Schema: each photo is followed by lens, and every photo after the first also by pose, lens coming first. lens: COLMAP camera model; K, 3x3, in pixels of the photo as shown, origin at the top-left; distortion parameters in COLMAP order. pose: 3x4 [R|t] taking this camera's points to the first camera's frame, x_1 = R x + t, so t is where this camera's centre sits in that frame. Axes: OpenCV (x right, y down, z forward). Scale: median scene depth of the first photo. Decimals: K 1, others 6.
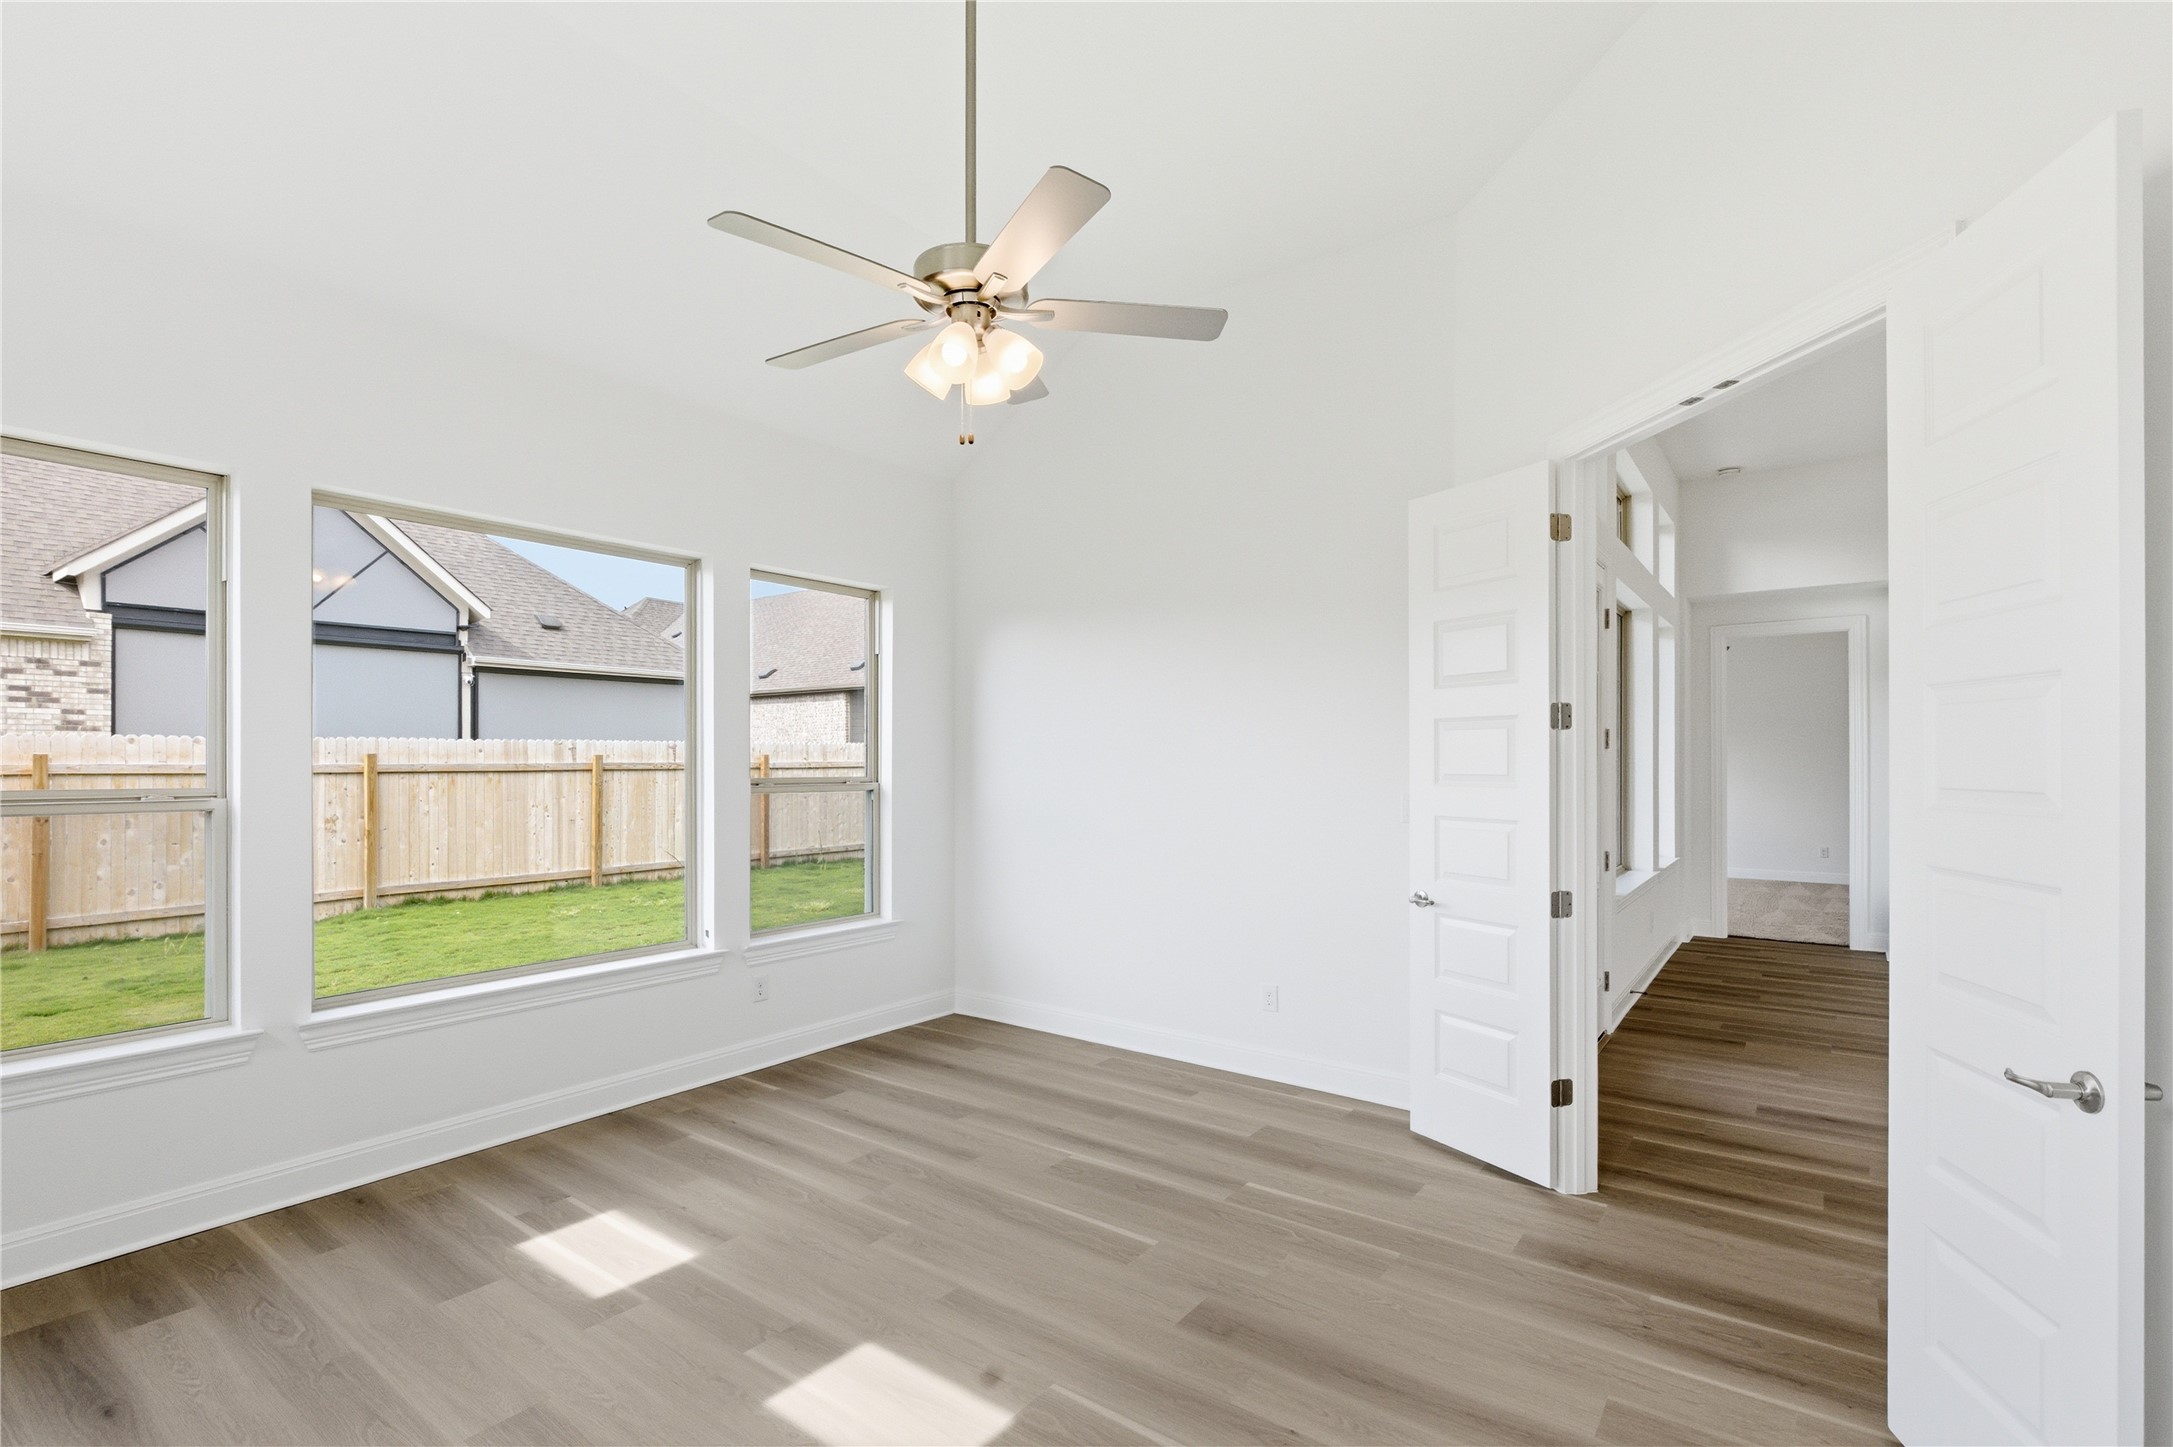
lens RADIAL K [[1000.5, 0, 1091.4], [0, 1000.5, 760.9], [0, 0, 1]] dist [0.000779, 0.000061]
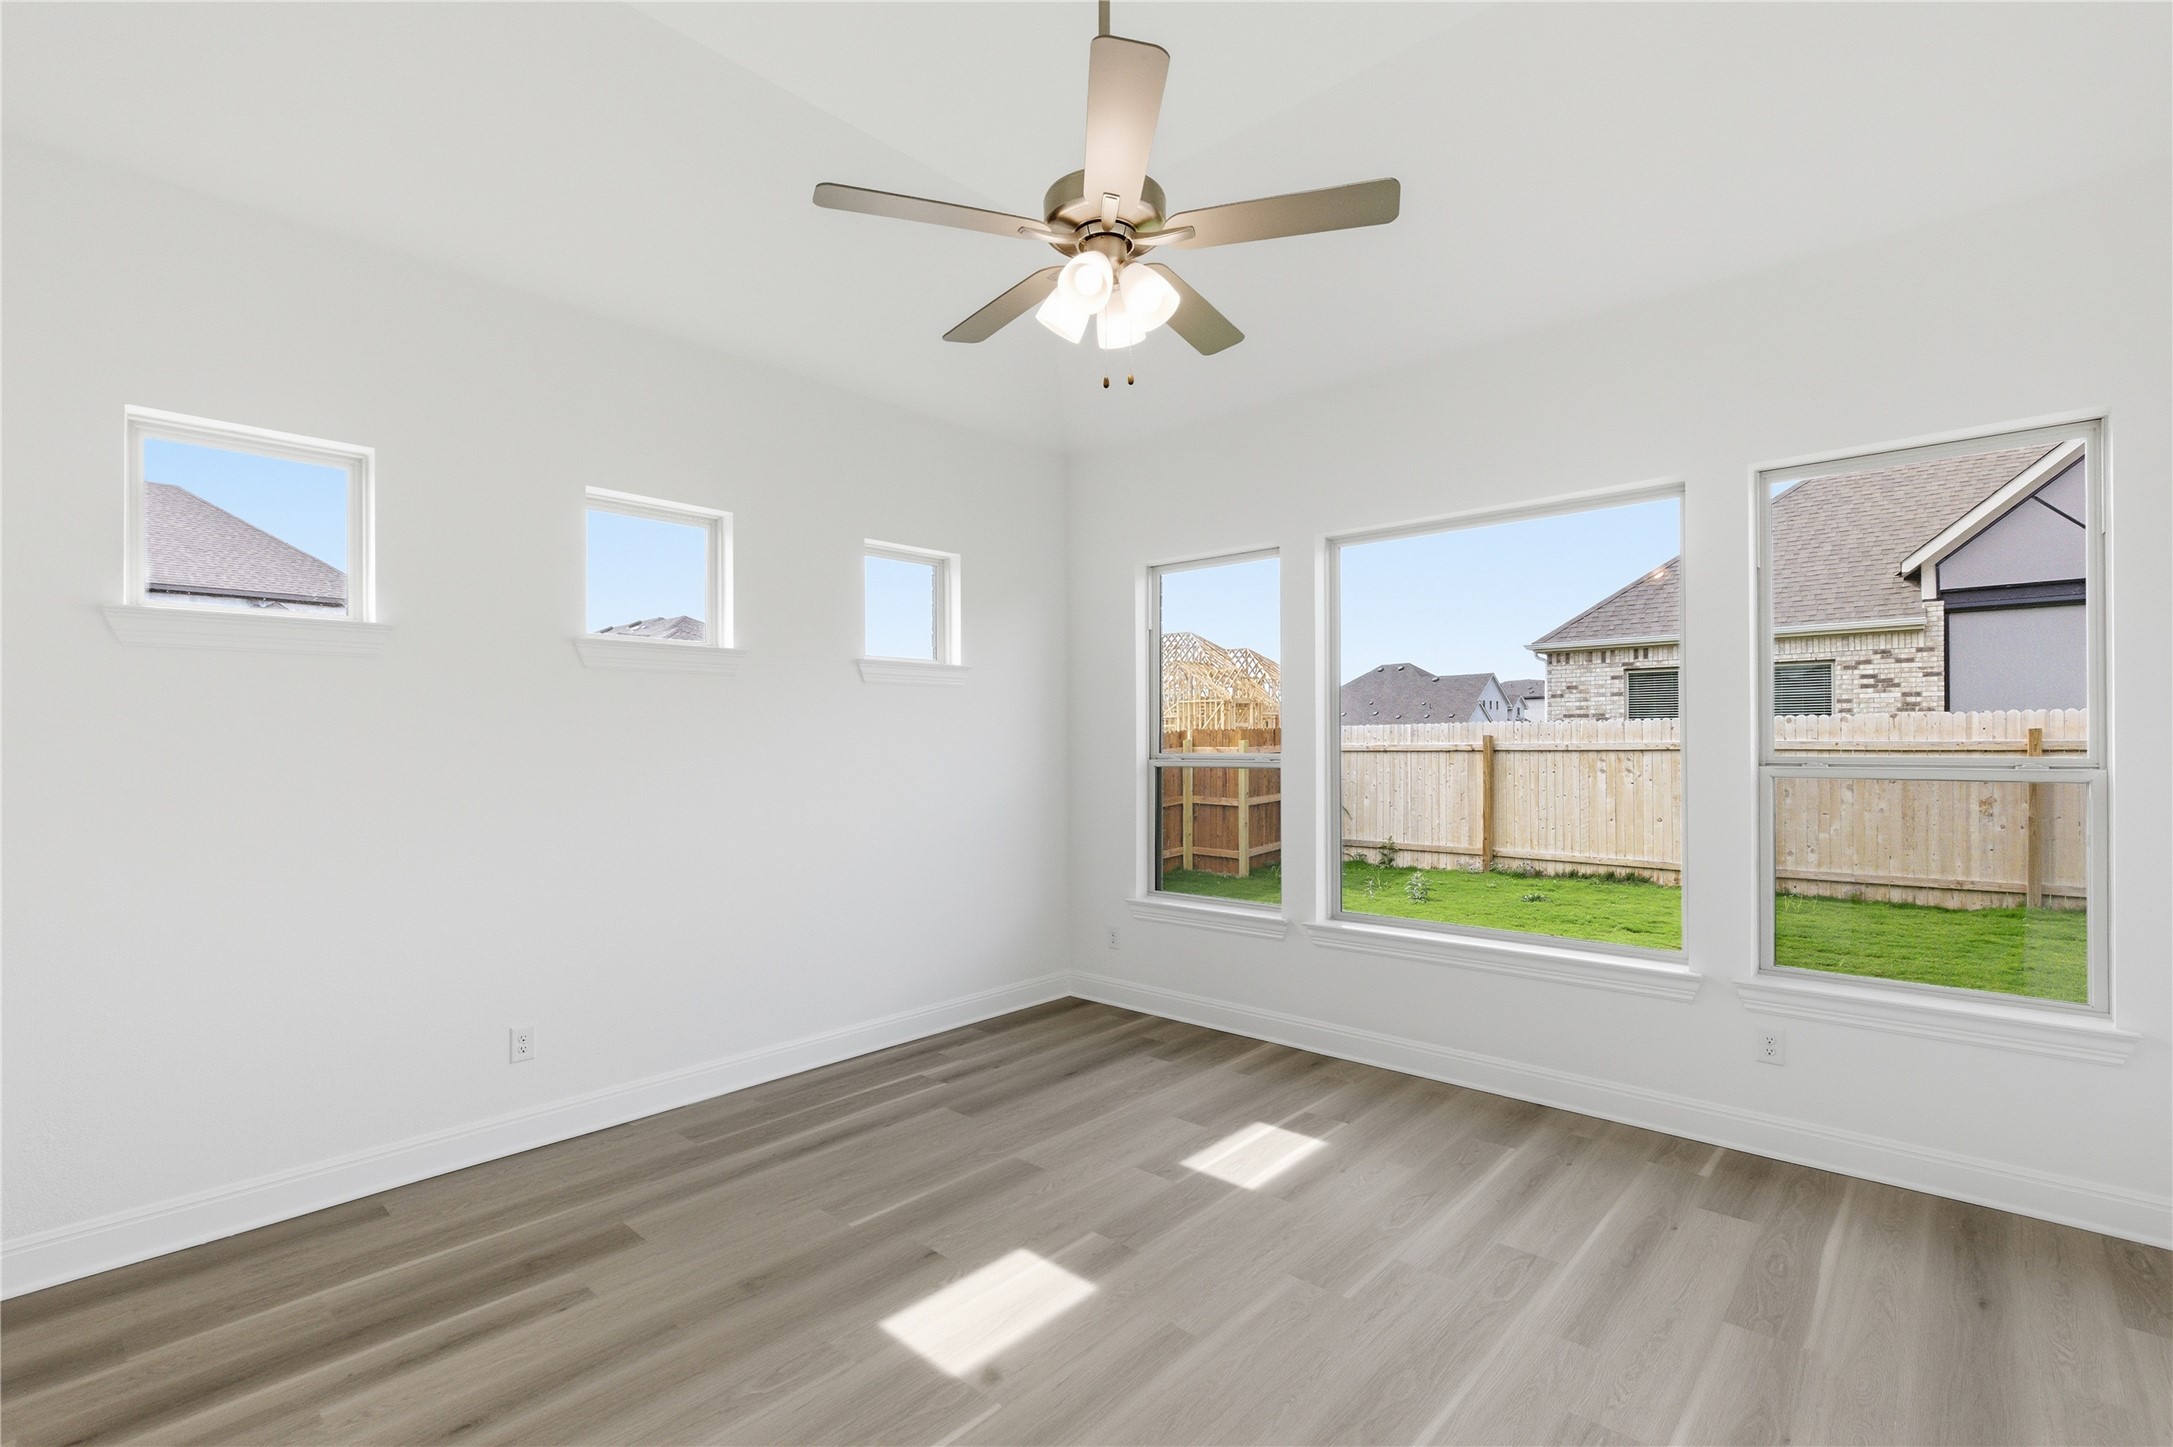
lens RADIAL K [[977.1, 0, 1093.2], [0, 977.1, 738.9], [0, 0, 1]] dist [0.000343, 0.000082]
pose [[-0.093892, -0.004158, -0.995574, 0.183706], [0.003604, 0.999983, -0.004516, 0.002404], [0.995576, -0.004012, -0.093876, 0.251189]]
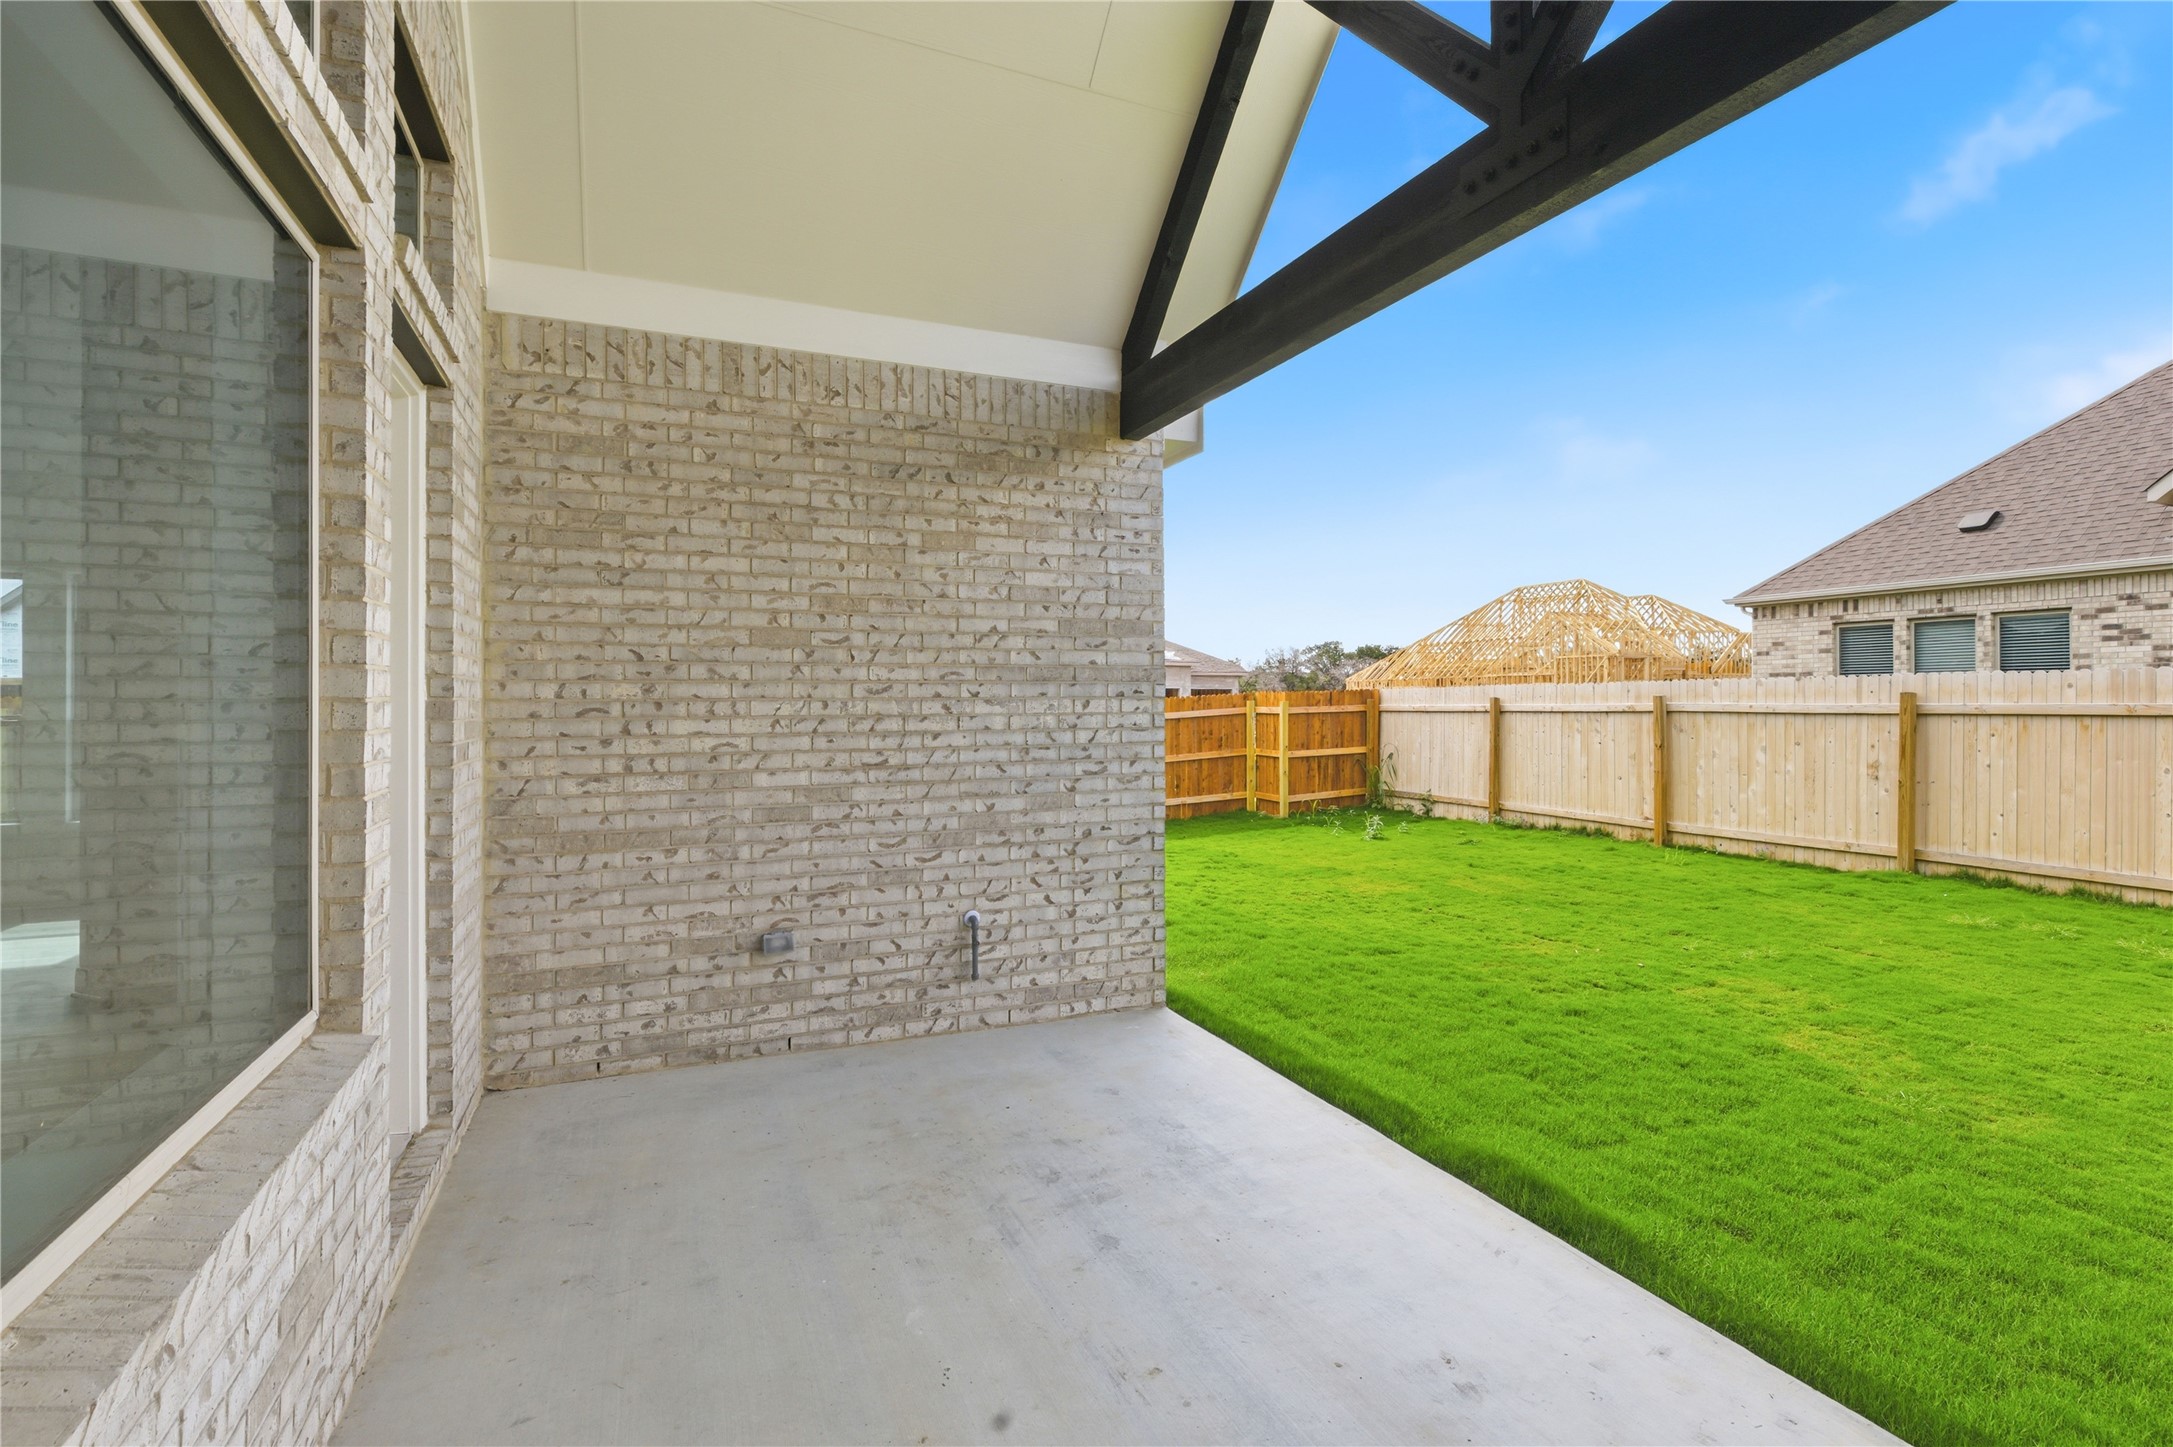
lens RADIAL K [[1015.6, 0, 1089.6], [0, 1015.6, 705.3], [0, 0, 1]] dist [-0.001152, 0.000013]
pose [[-0.503136, 0.002917, -0.864202, 0.364426], [0.001223, 0.999996, 0.002663, 0.000450], [0.864206, 0.000283, -0.503138, 0.774326]]
